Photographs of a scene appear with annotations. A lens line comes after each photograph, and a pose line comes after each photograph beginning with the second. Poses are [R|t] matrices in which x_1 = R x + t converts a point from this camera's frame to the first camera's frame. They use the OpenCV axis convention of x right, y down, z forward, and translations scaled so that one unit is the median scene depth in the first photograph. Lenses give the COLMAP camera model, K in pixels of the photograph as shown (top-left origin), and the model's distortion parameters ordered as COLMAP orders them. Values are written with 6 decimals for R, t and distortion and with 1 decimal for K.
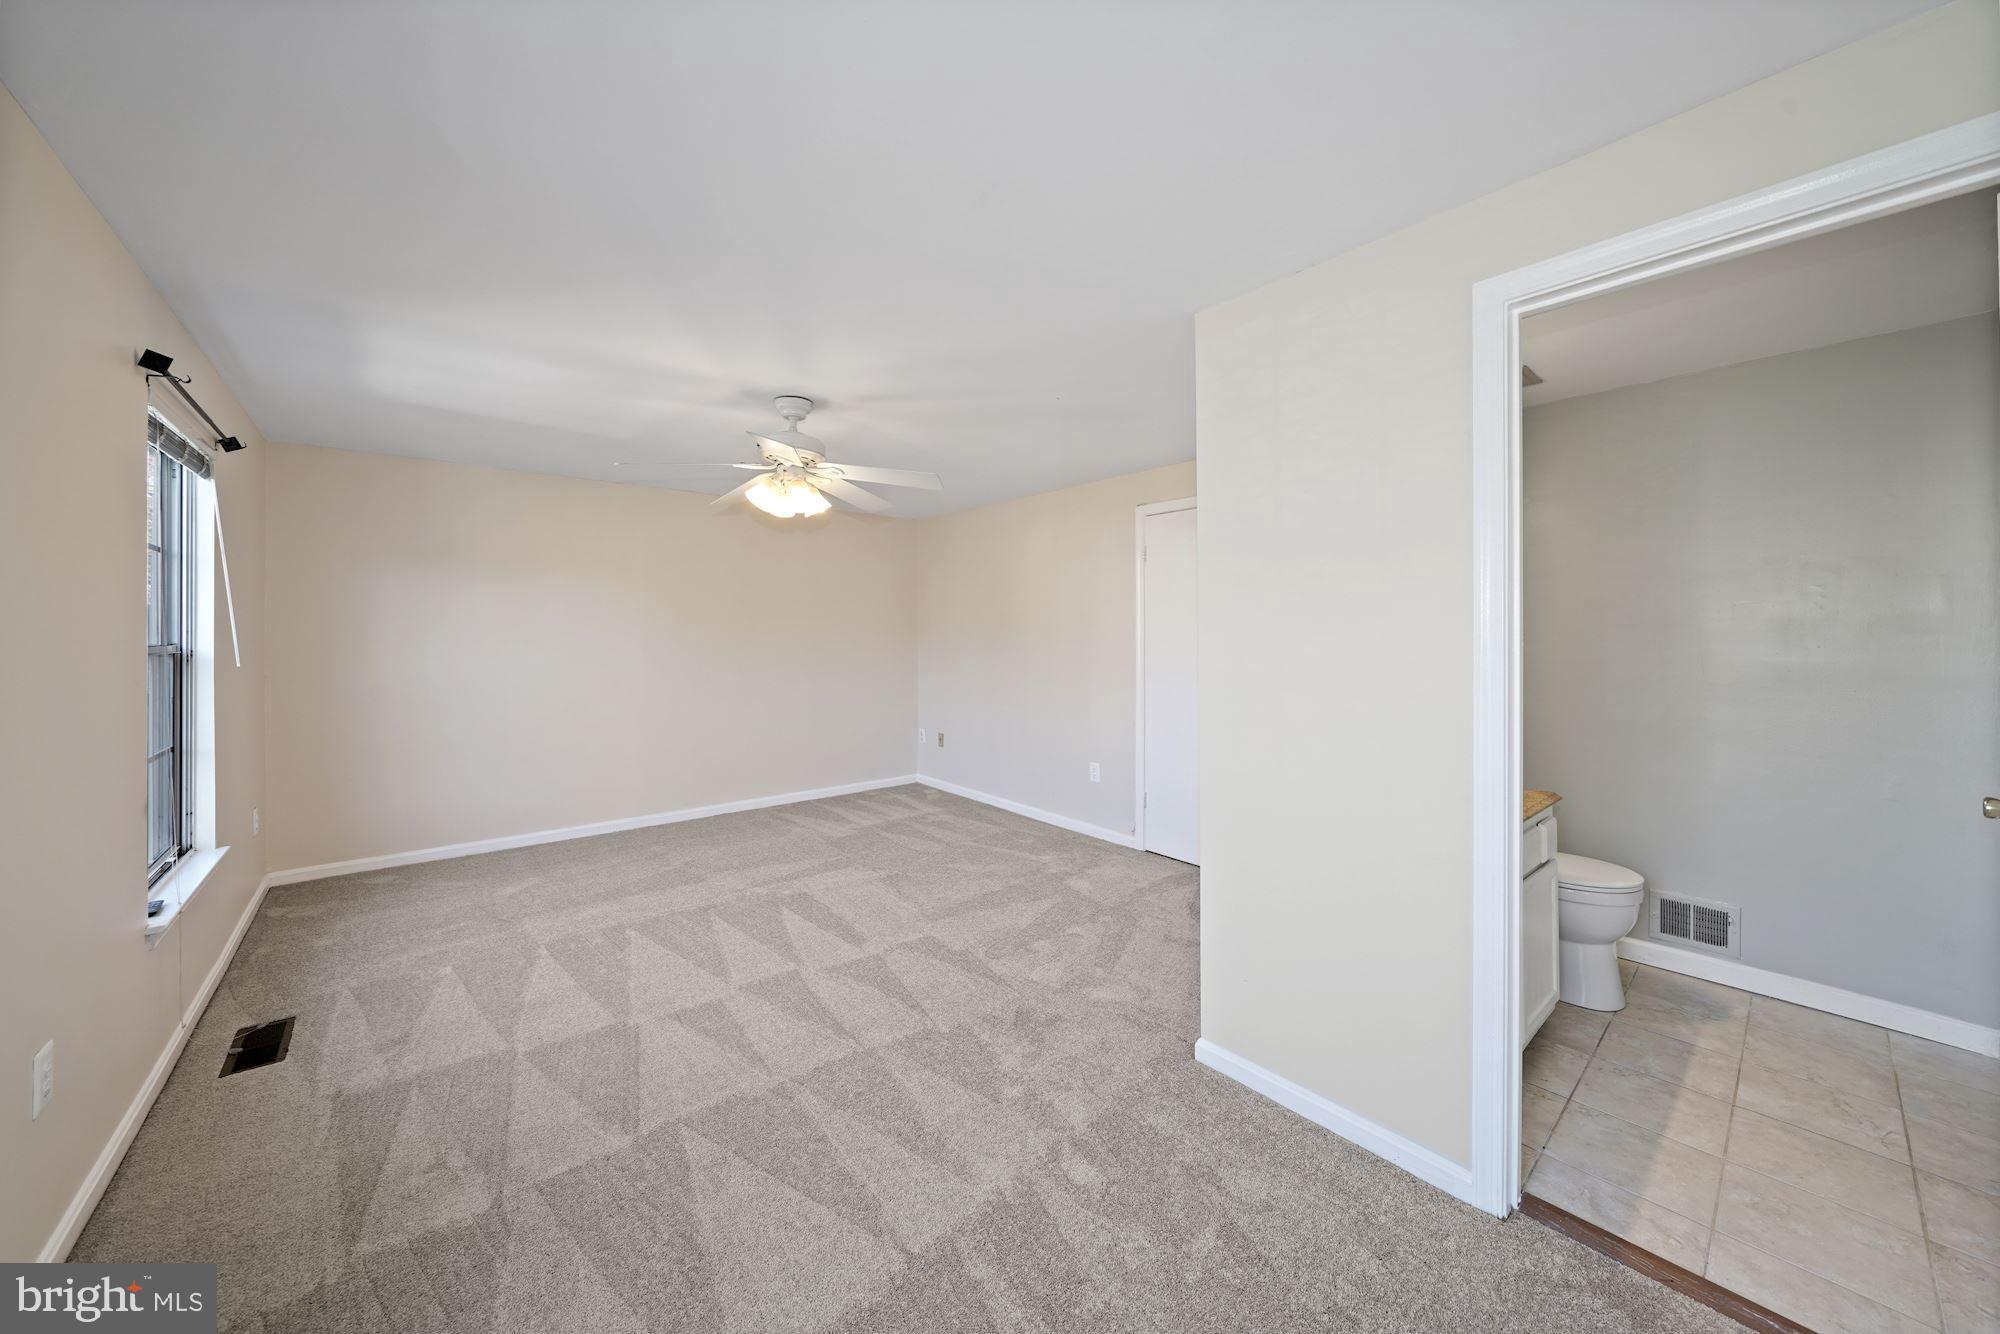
lens RADIAL K [[703.5, 0, 1001.8], [0, 703.5, 637.0], [0, 0, 1]] dist [-0.001197, 0.000046]
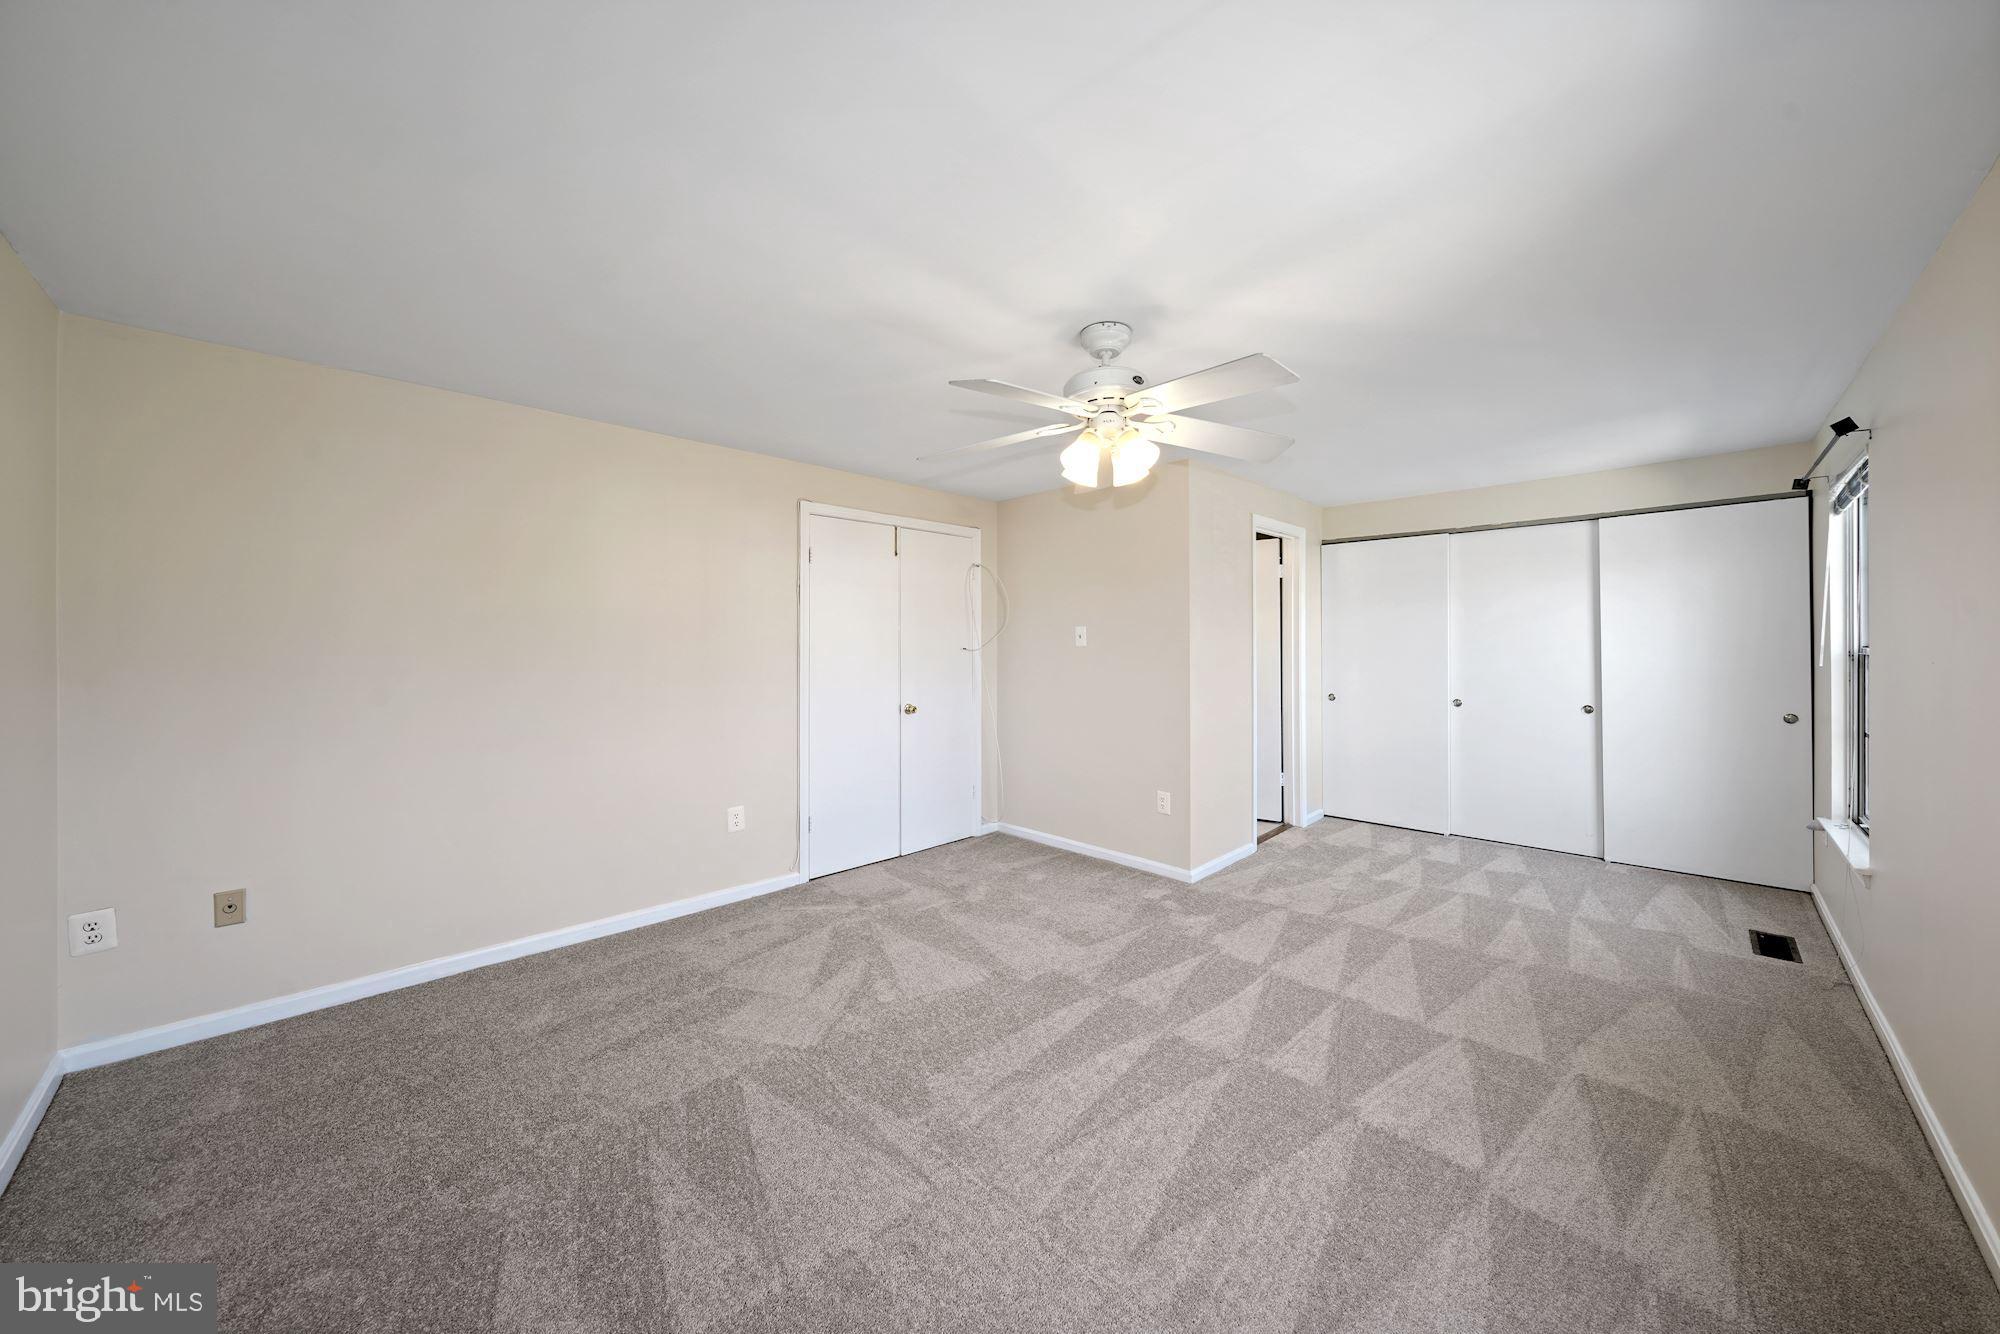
lens RADIAL K [[690.9, 0, 1013.4], [0, 690.9, 642.2], [0, 0, 1]] dist [-0.006165, 0.000021]
pose [[-0.087476, 0.002471, 0.996164, -0.711481], [0.009297, 0.999955, -0.001664, -0.000594], [-0.996123, 0.009116, -0.087495, 0.813926]]
